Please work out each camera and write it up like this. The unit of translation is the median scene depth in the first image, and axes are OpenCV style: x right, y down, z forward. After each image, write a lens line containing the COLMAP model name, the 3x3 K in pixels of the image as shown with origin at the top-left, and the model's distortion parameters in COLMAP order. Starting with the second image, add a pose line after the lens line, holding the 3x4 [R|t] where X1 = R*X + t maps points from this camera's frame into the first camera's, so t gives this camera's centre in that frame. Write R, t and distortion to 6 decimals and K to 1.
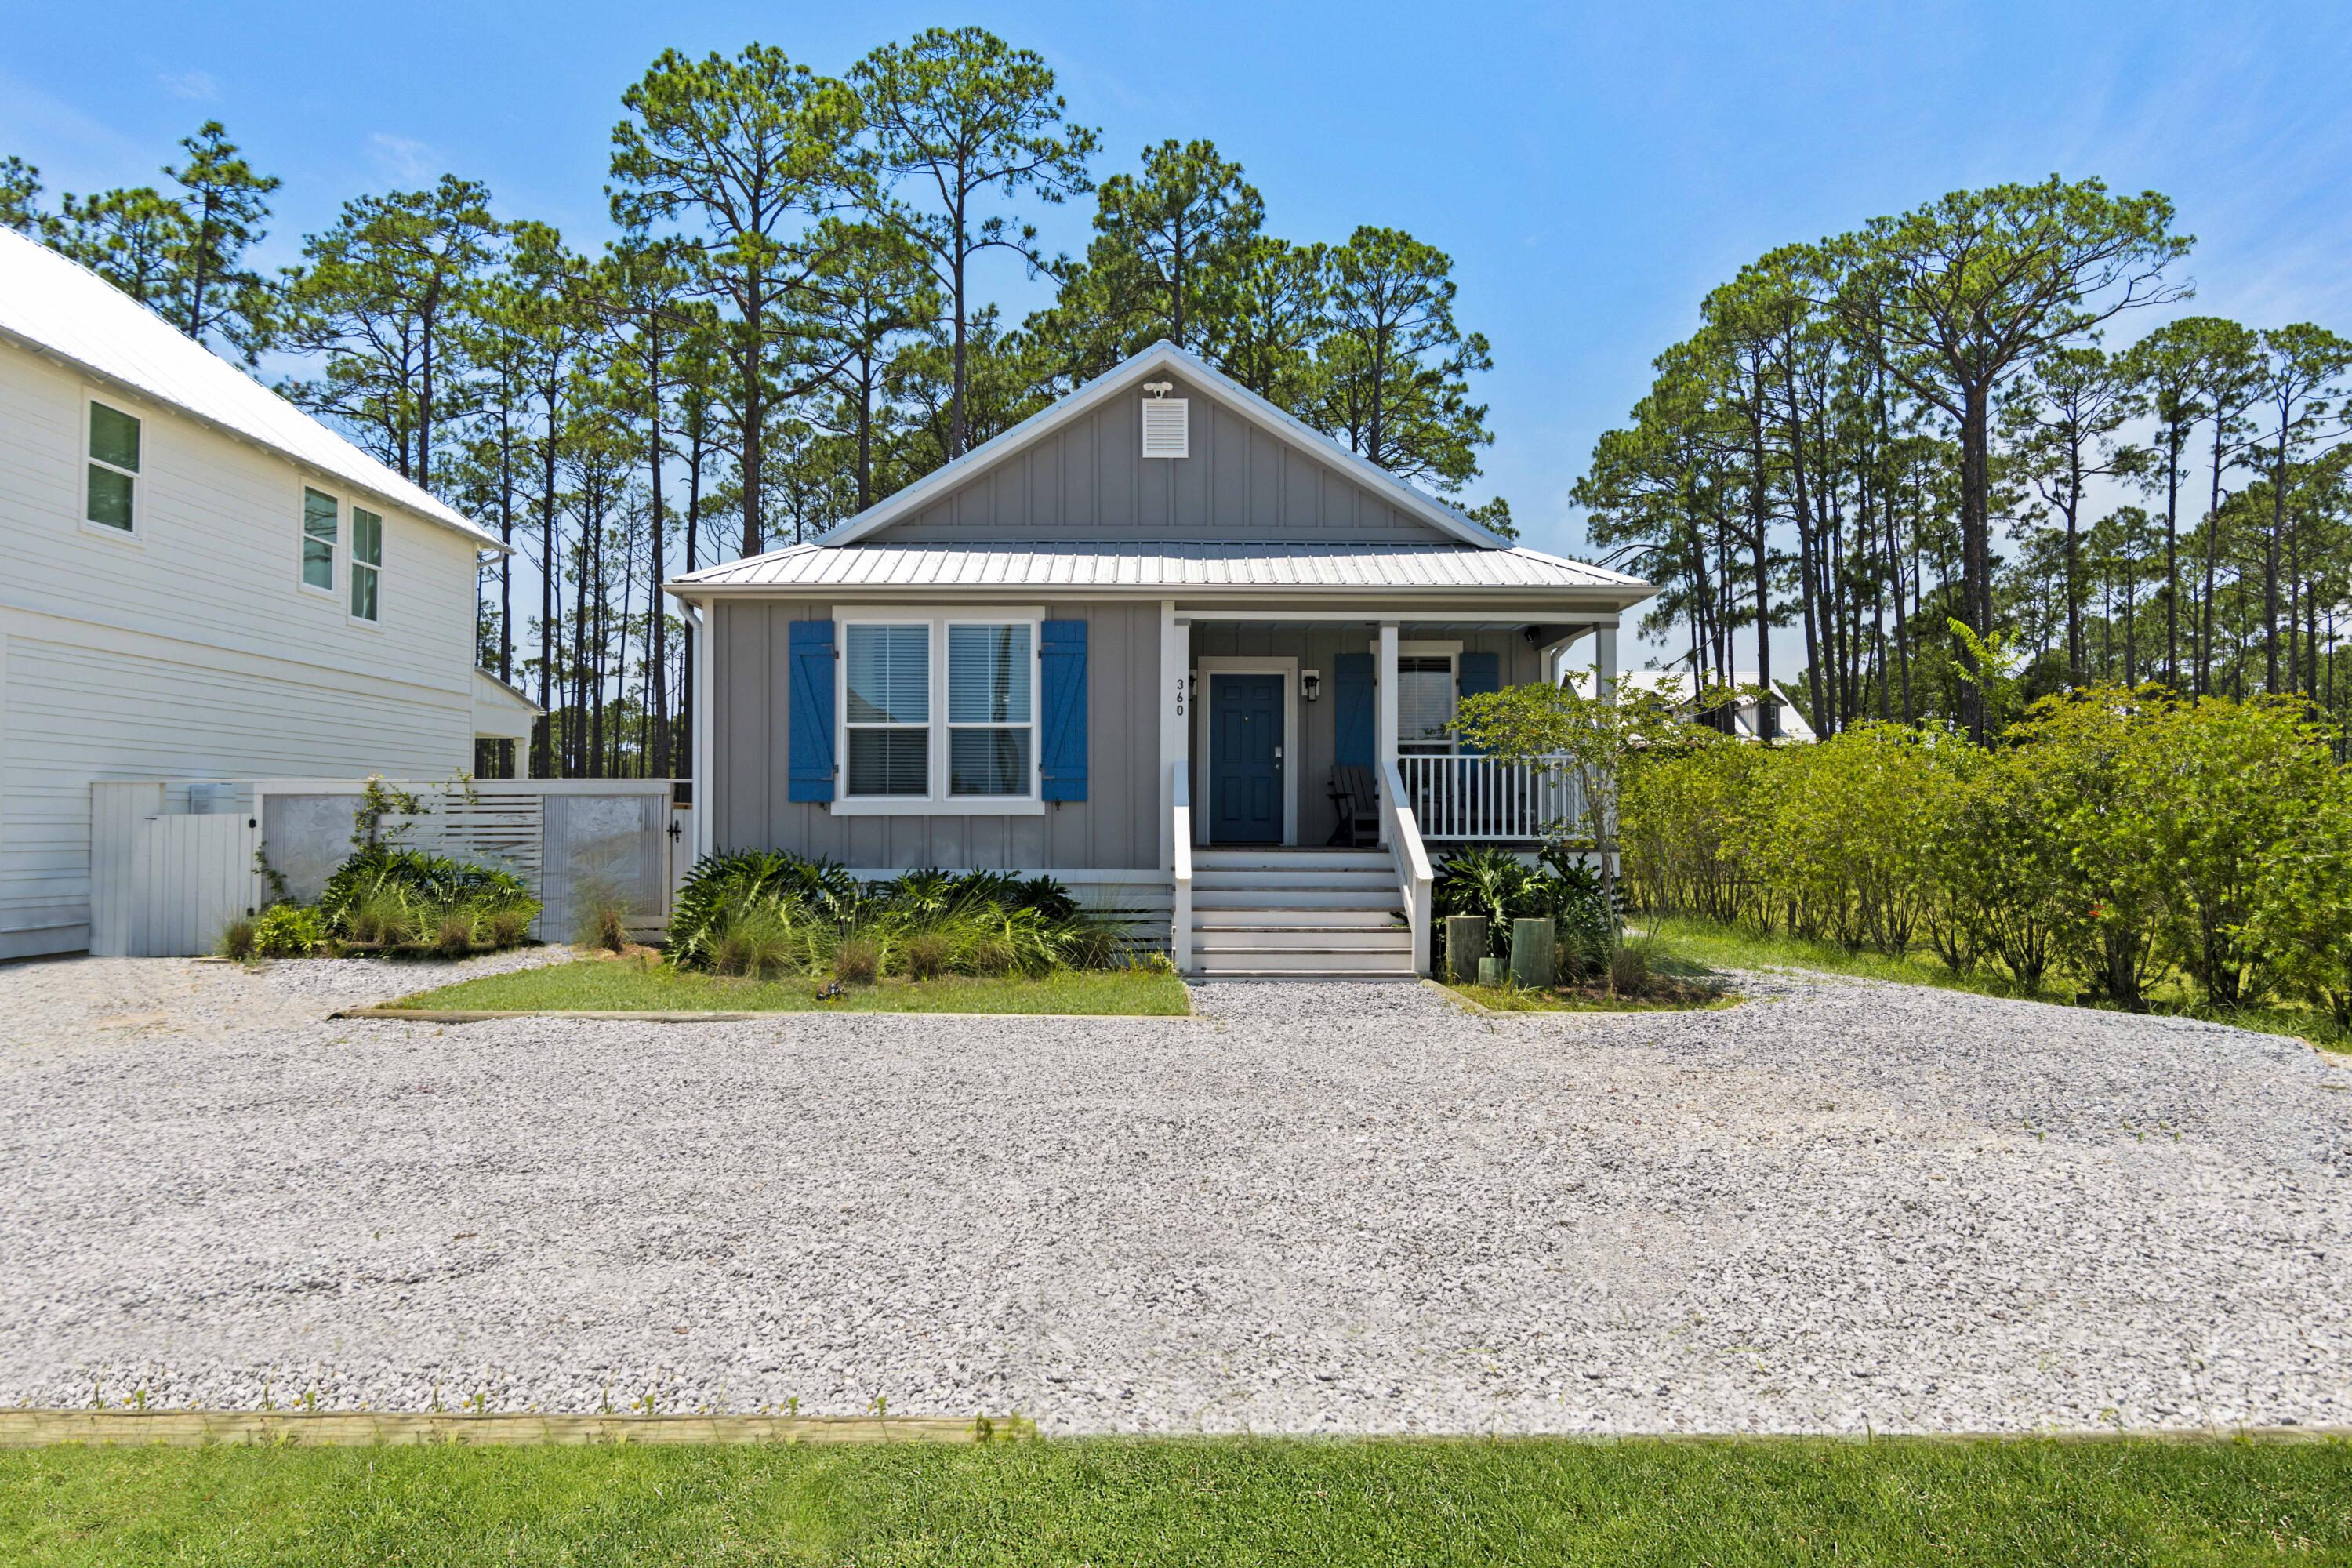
lens RADIAL K [[1412.9, 0, 1168.3], [0, 1412.9, 764.0], [0, 0, 1]] dist [0.004117, -0.020062]
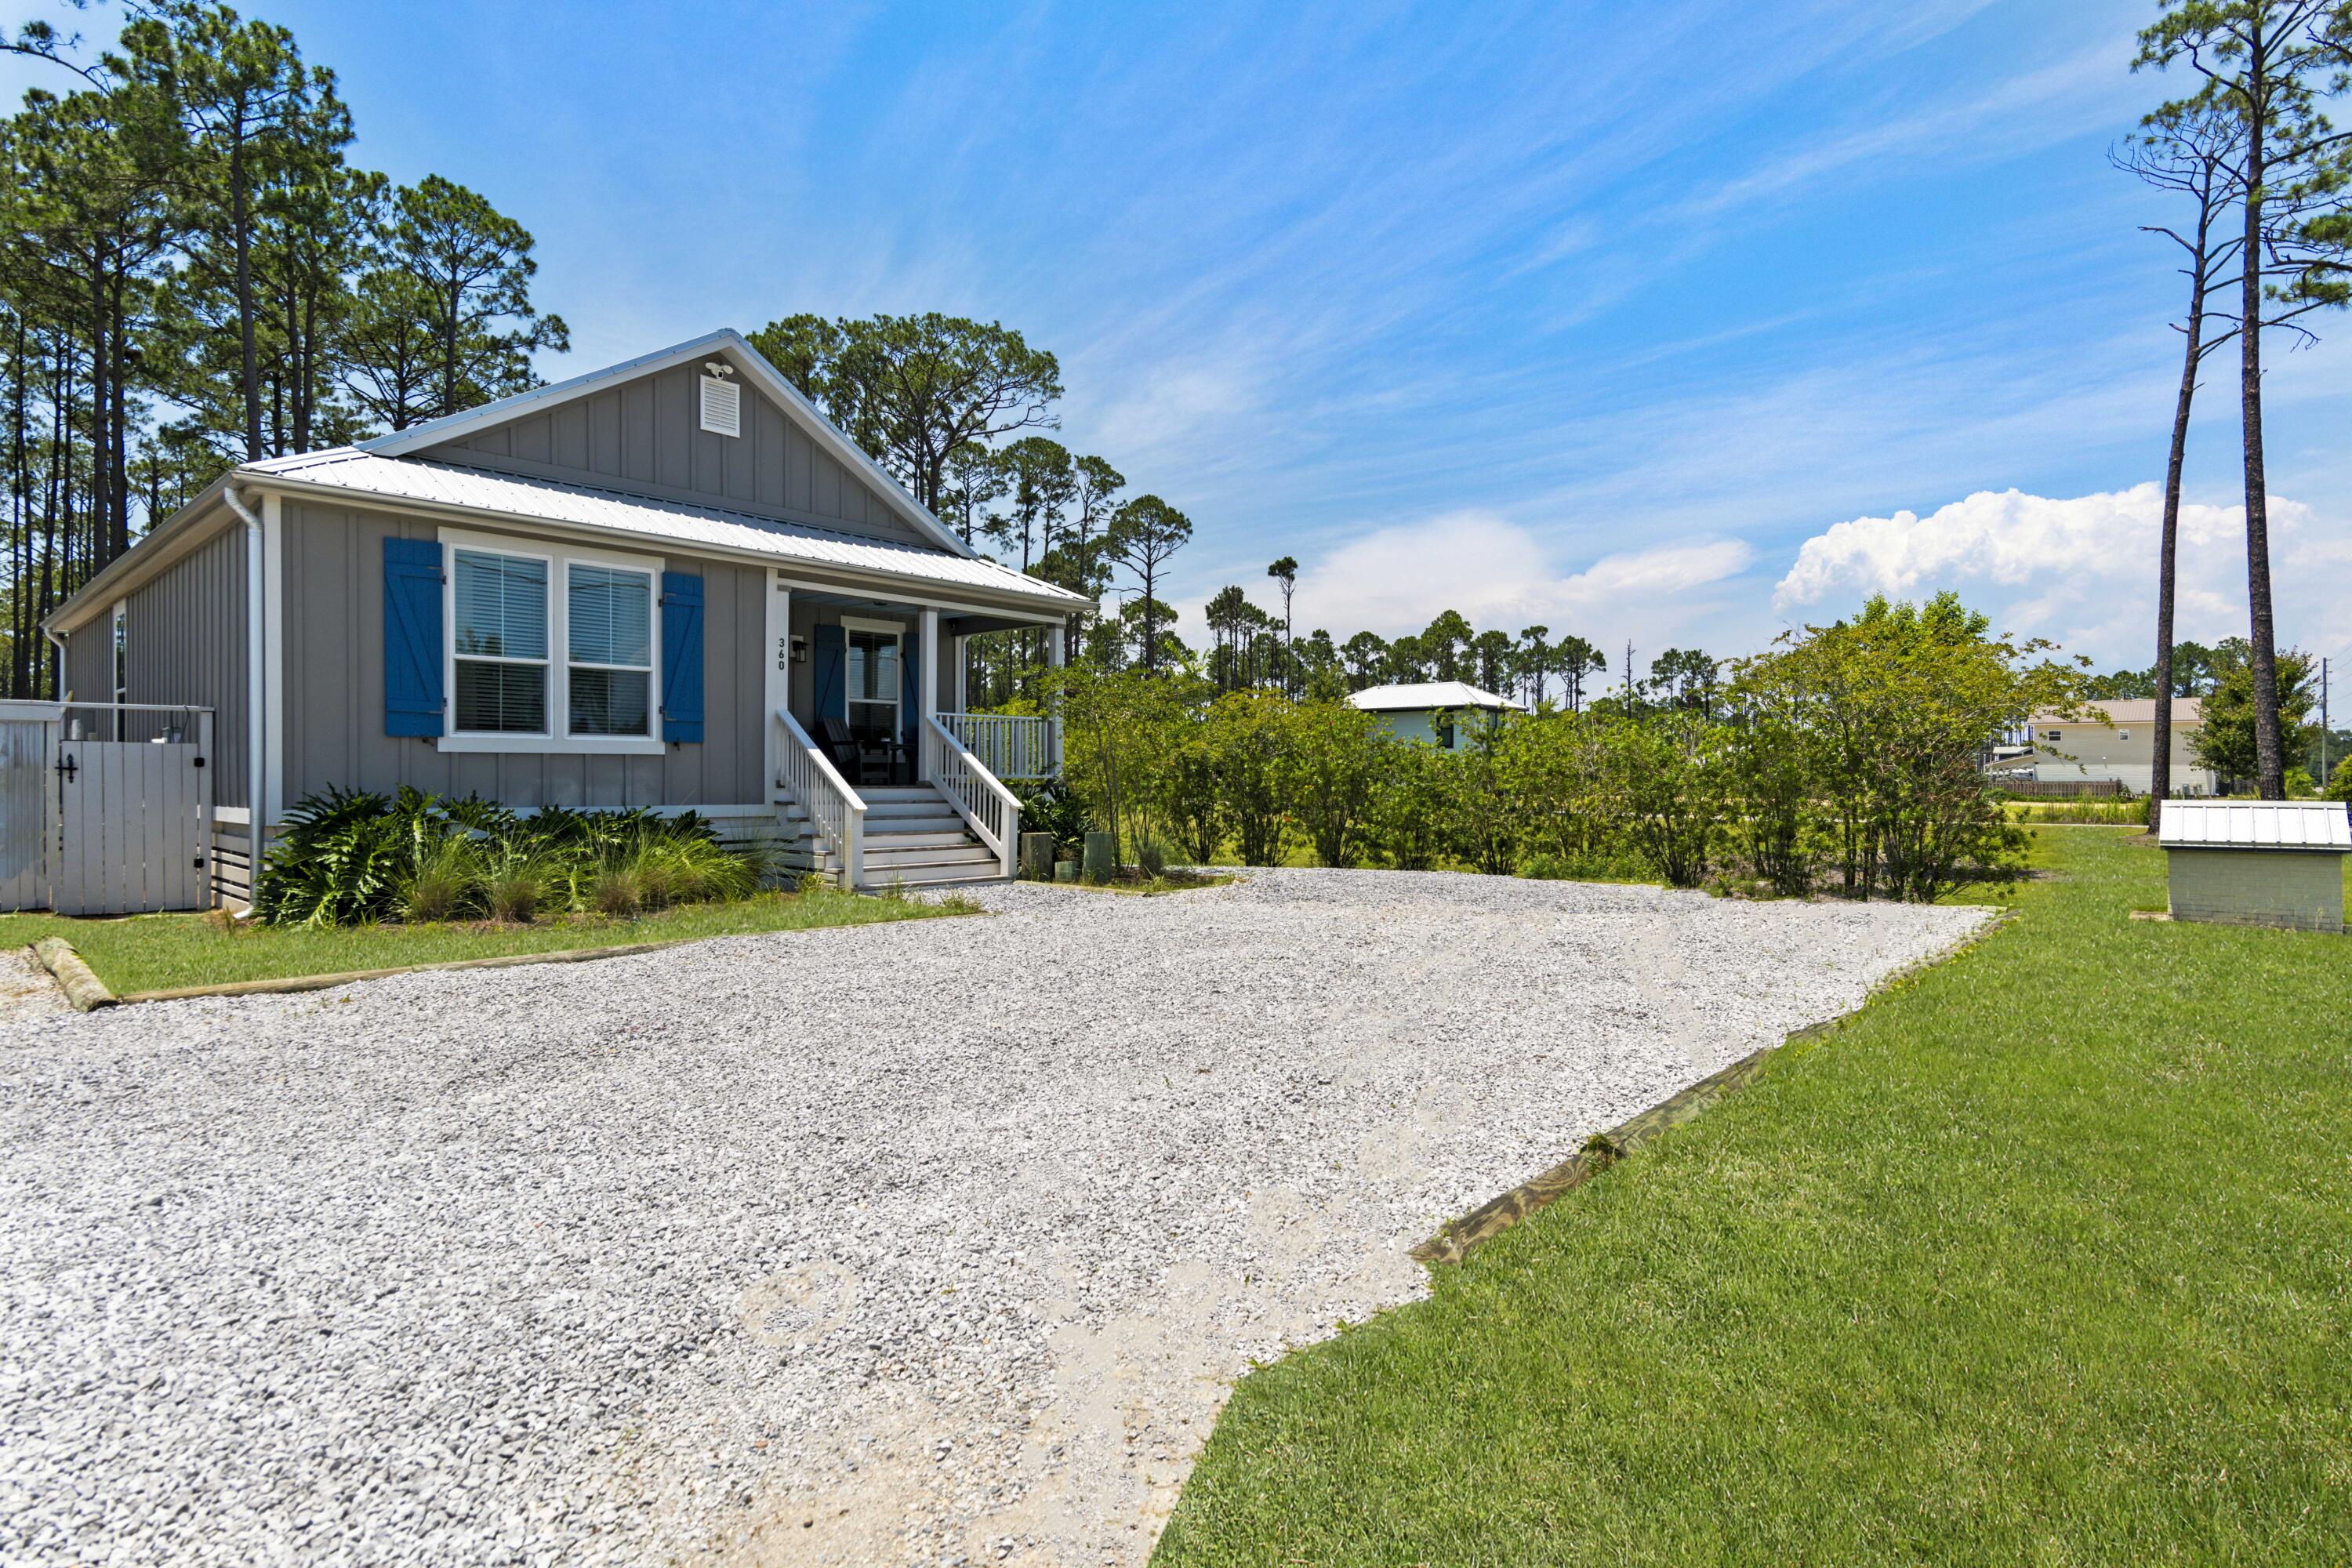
lens RADIAL K [[1166.6, 0, 1176.0], [0, 1166.6, 784.0], [0, 0, 1]] dist [-0.012051, 0.000055]
pose [[0.676478, -0.002303, 0.736460, -0.404793], [-0.037913, 0.998560, 0.037948, 0.008667], [-0.735487, -0.053592, 0.675416, 0.100747]]
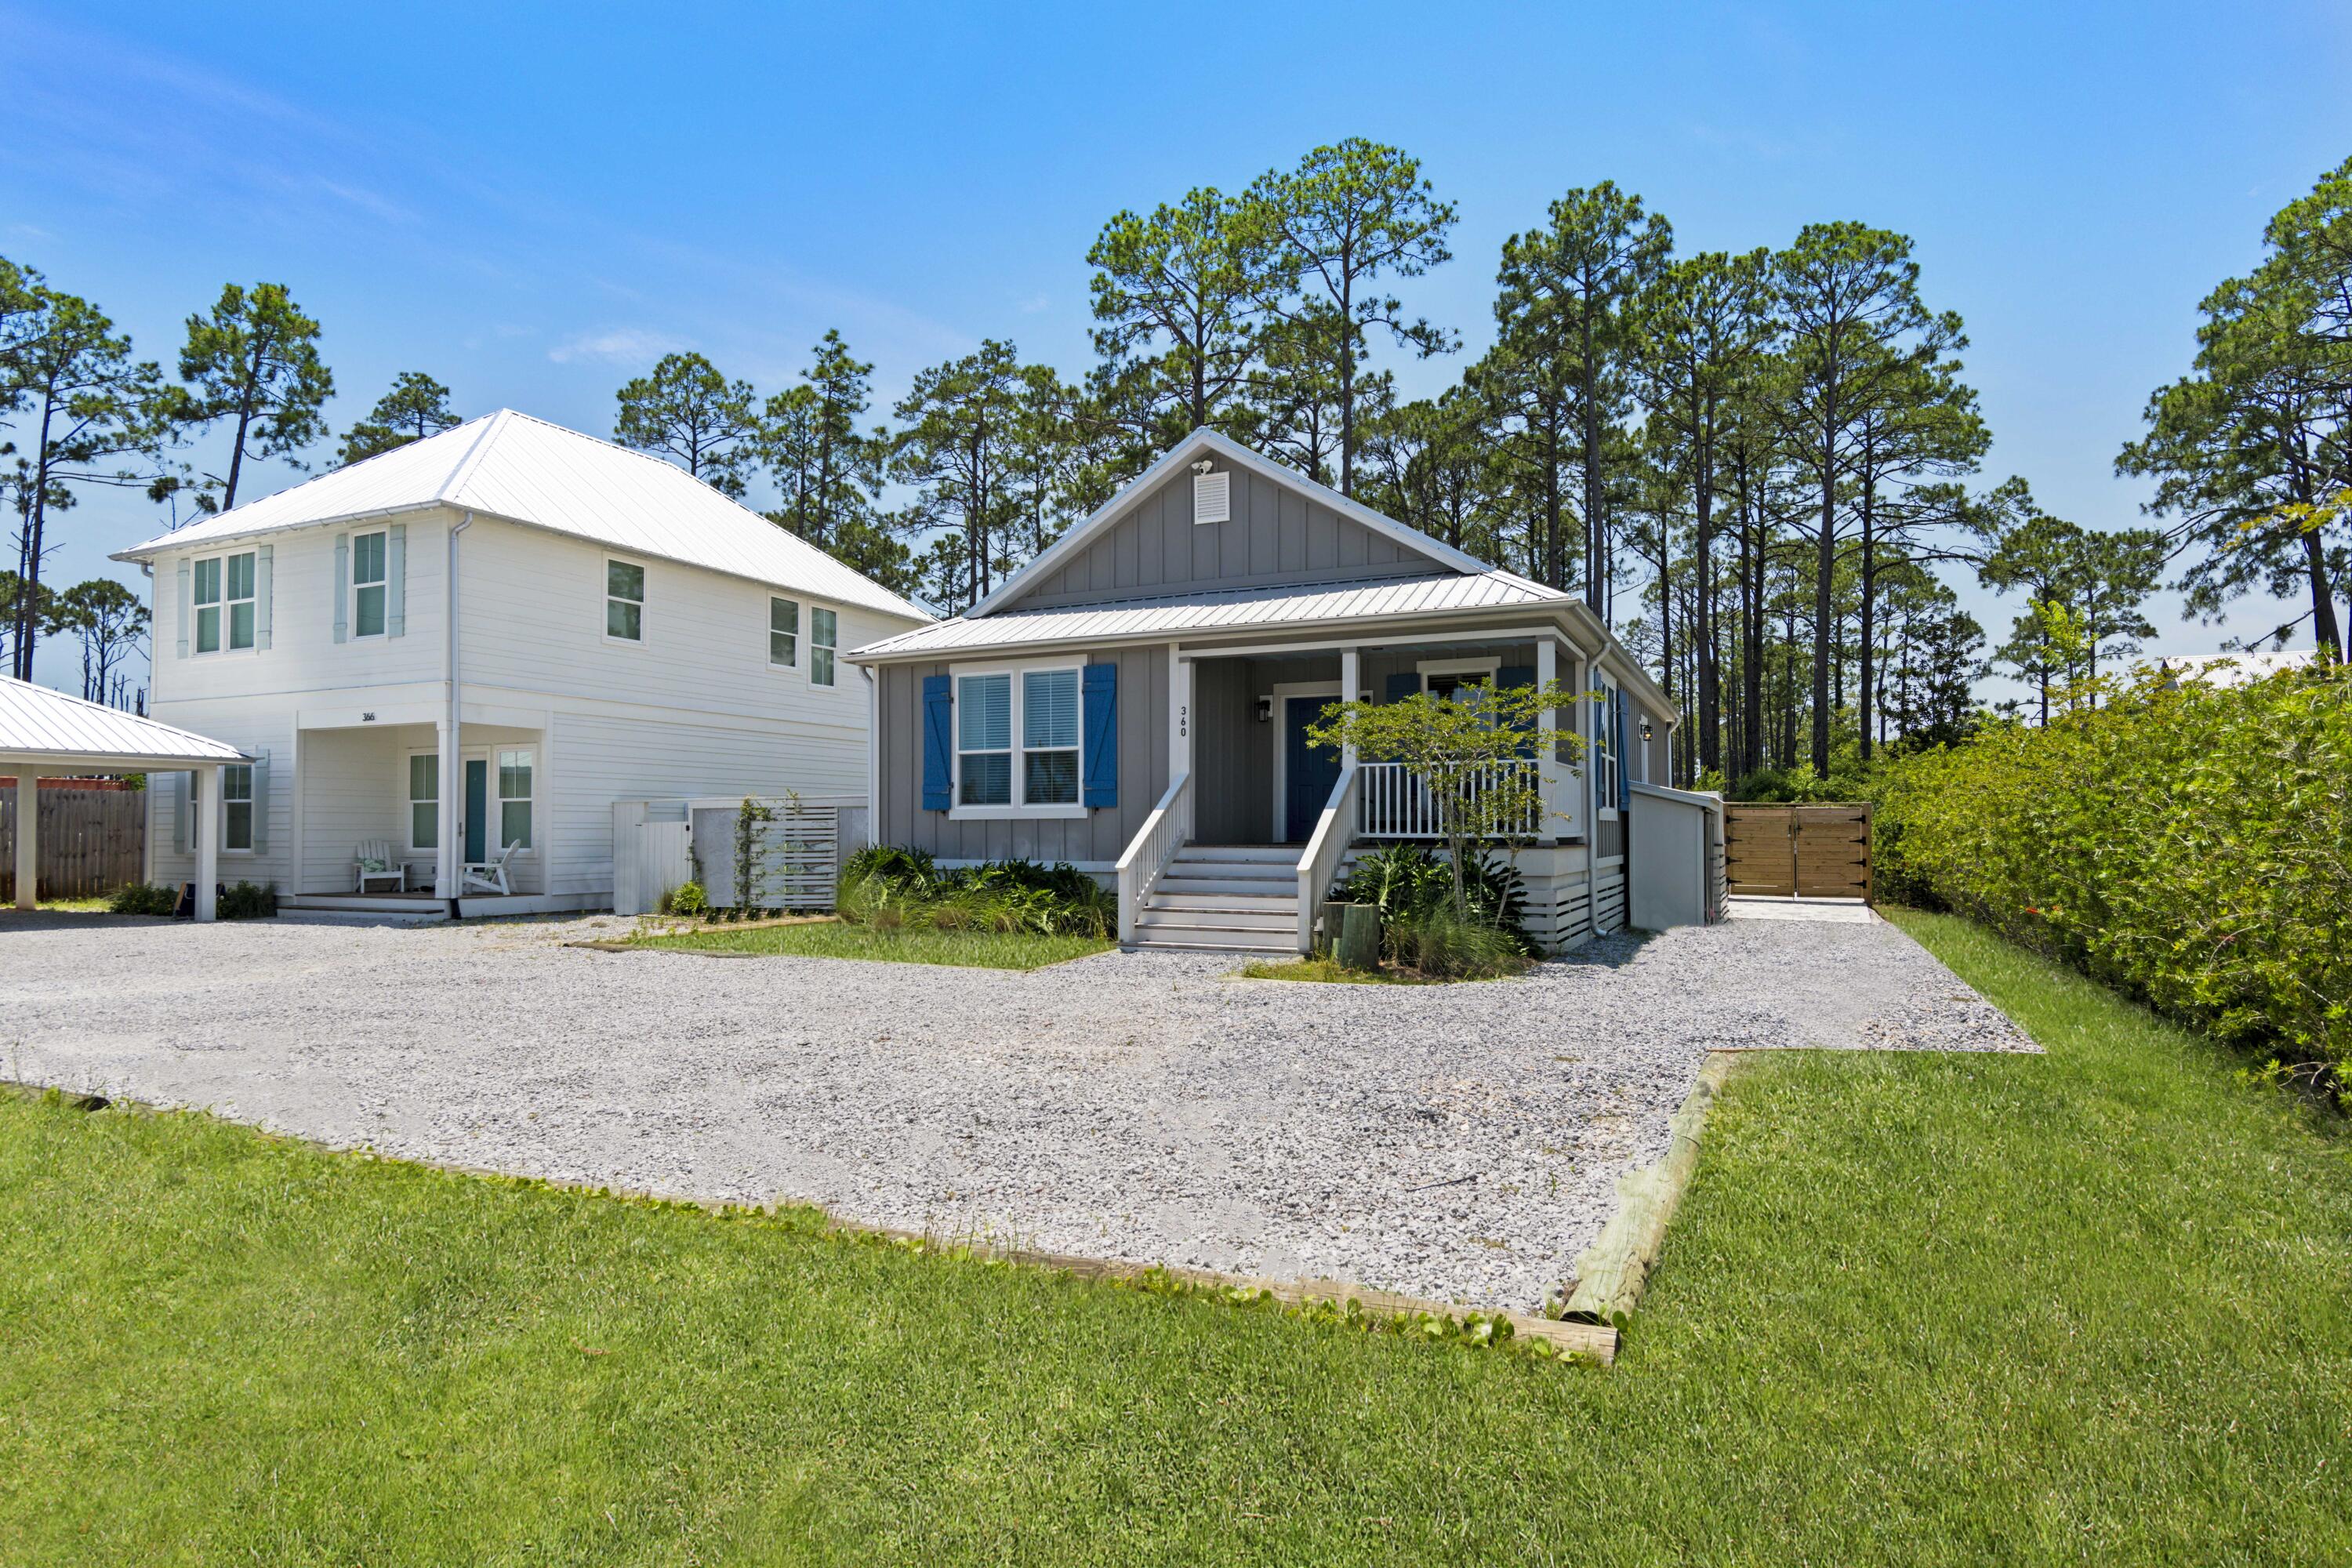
lens RADIAL K [[1271.7, 0, 1176.0], [0, 1271.7, 784.0], [0, 0, 1]] dist [-0.001647, -0.000028]
pose [[0.899572, -0.018849, -0.436365, 0.413143], [0.021235, 0.999774, 0.000590, 0.005298], [0.436255, -0.009797, 0.899770, 0.003942]]
